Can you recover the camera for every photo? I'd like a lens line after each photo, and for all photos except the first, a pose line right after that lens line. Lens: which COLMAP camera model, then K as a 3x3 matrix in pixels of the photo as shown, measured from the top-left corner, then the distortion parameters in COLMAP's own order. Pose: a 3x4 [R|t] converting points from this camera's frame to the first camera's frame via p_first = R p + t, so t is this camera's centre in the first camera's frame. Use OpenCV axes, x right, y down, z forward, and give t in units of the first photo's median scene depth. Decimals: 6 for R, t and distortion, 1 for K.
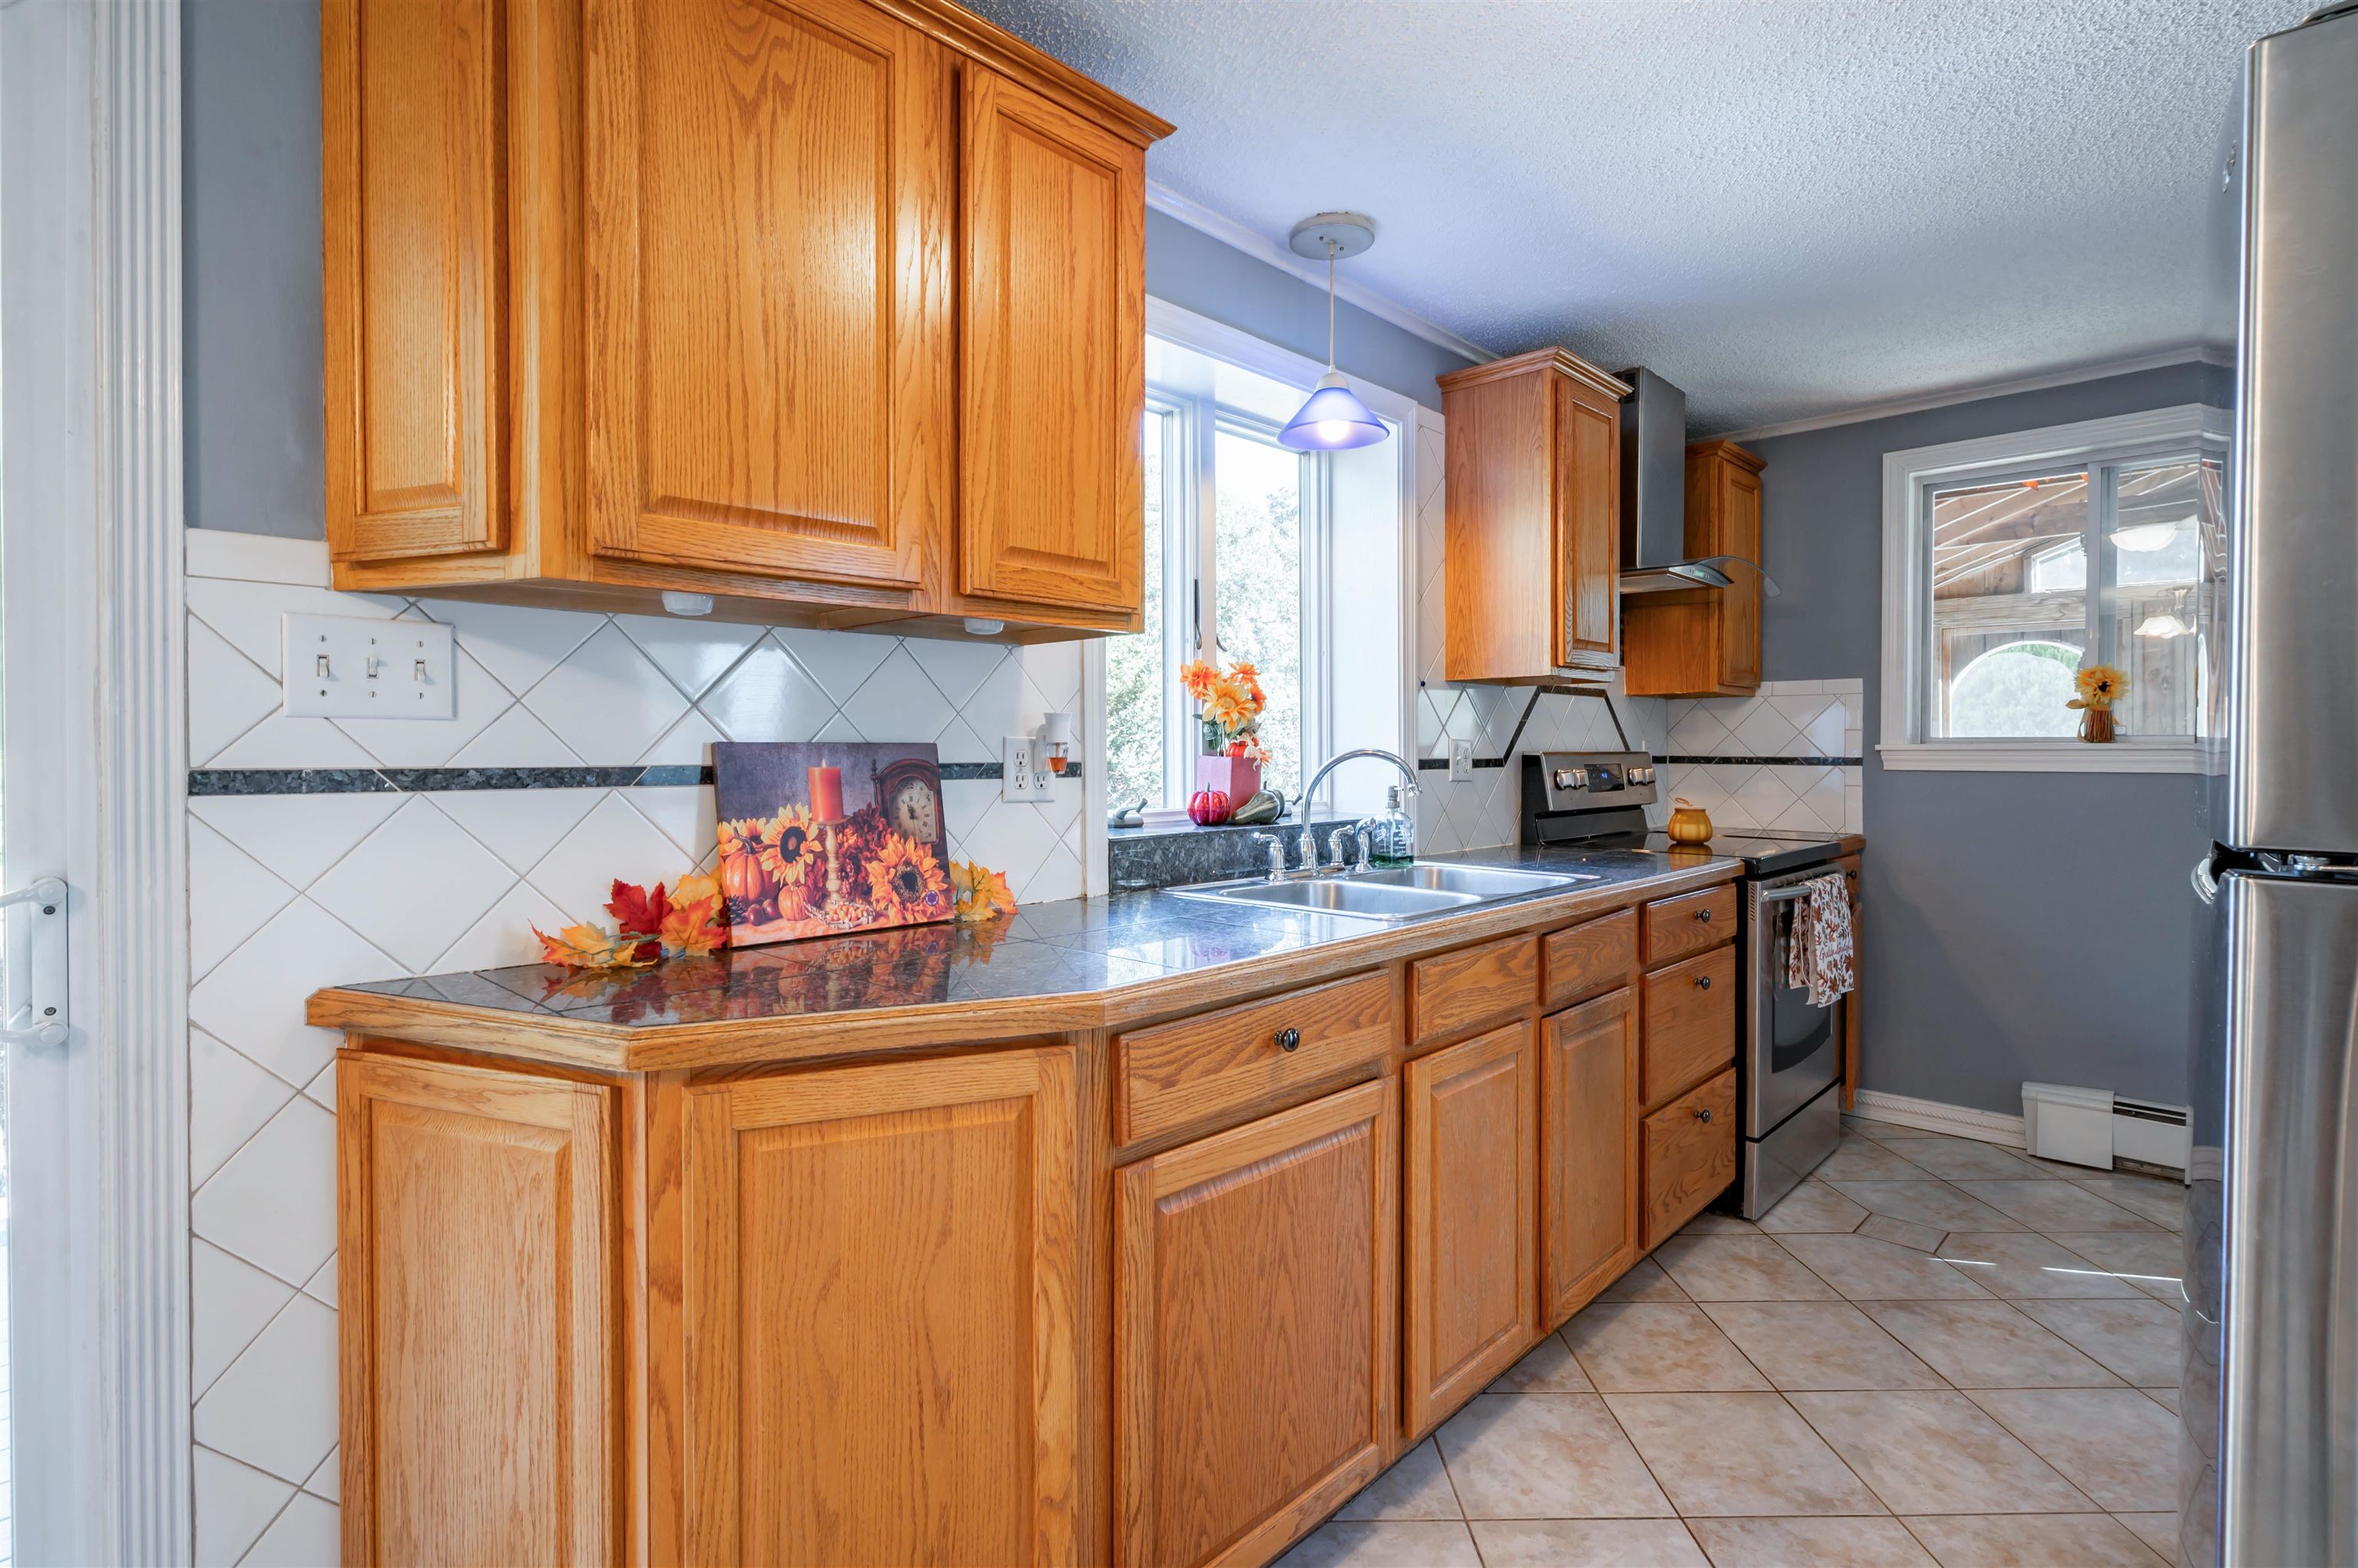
lens RADIAL K [[1159.1, 0, 1168.4], [0, 1159.1, 758.7], [0, 0, 1]] dist [-0.000141, 0.000867]
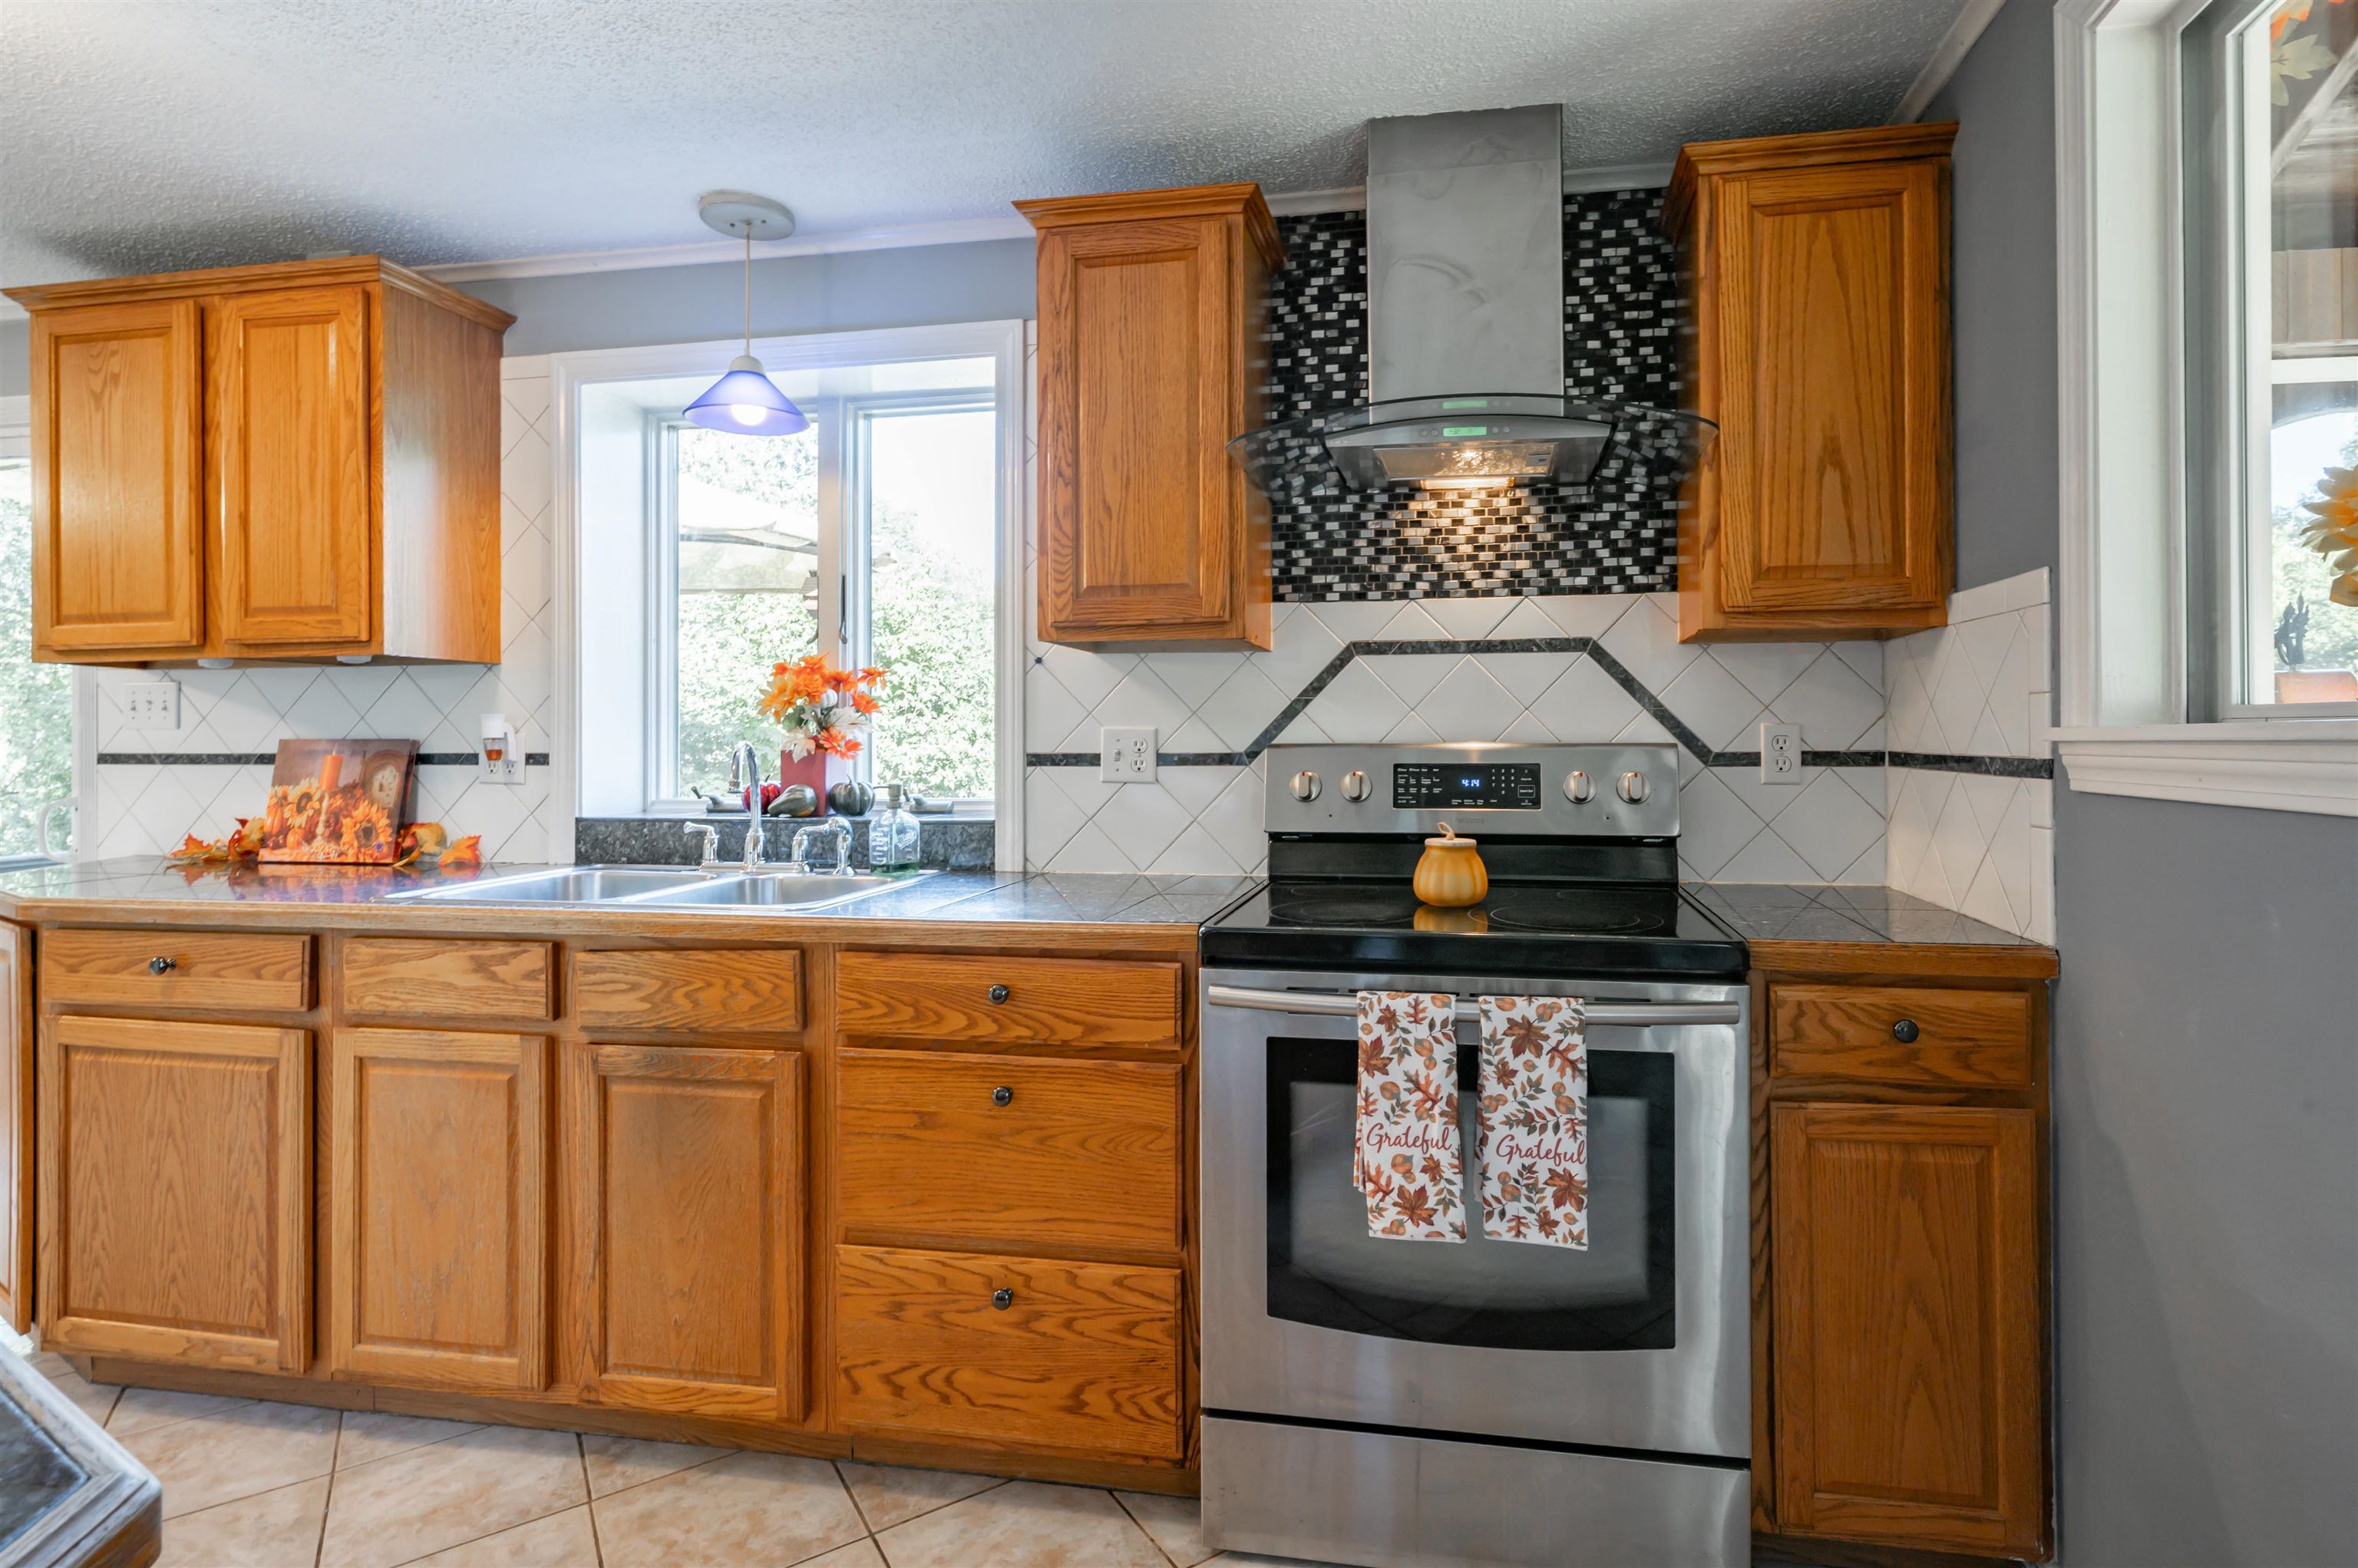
lens RADIAL K [[1168.8, 0, 1261.3], [0, 1168.8, 729.1], [0, 0, 1]] dist [0.000978, 0.000340]
pose [[0.555592, -0.007947, -0.831417, 1.717577], [-0.002544, 0.999933, -0.011258, -0.013108], [0.831451, 0.008370, 0.555535, 1.170588]]
